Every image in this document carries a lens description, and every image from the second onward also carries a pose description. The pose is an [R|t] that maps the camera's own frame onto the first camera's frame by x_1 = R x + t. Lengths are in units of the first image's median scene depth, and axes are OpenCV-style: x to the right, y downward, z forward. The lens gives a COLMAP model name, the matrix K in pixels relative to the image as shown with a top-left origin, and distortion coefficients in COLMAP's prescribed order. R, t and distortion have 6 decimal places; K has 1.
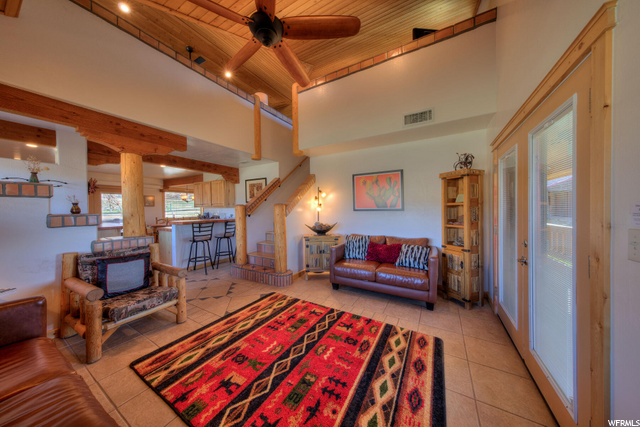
lens RADIAL K [[201.7, 0, 328.1], [0, 201.7, 213.1], [0, 0, 1]] dist [-0.008112, -0.001998]
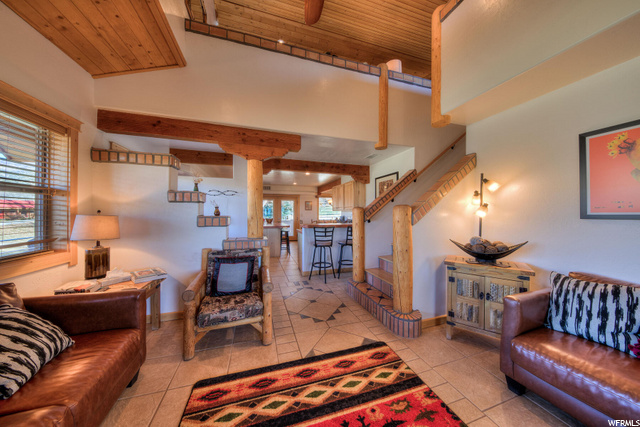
lens RADIAL K [[201.7, 0, 320.9], [0, 201.7, 218.6], [0, 0, 1]] dist [-0.008112, -0.001998]
pose [[0.726945, 0.026211, -0.686195, 0.016589], [-0.019712, 0.999656, 0.017301, -0.011576], [0.686413, 0.000950, 0.727211, 0.453919]]
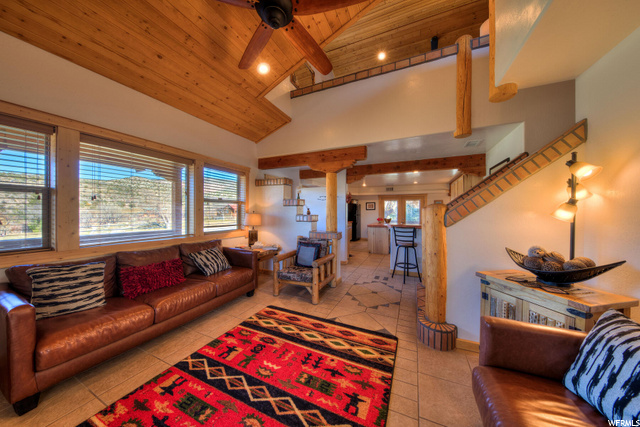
lens RADIAL K [[201.7, 0, 317.2], [0, 201.7, 218.8], [0, 0, 1]] dist [-0.008112, -0.001998]
pose [[0.062143, 0.034963, -0.997455, 0.420820], [-0.024122, 0.999147, 0.033519, -0.018642], [0.997776, 0.021977, 0.062934, 0.794754]]
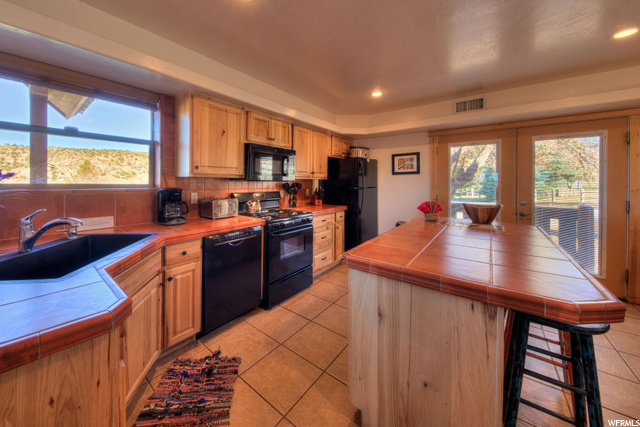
lens RADIAL K [[229.6, 0, 294.3], [0, 229.6, 183.1], [0, 0, 1]] dist [-0.001125, -0.001018]
pose [[-0.195615, 0.004307, -0.980671, -1.456133], [-0.022123, 0.999717, 0.008803, -0.026377], [0.980431, 0.023417, -0.195464, 1.524477]]
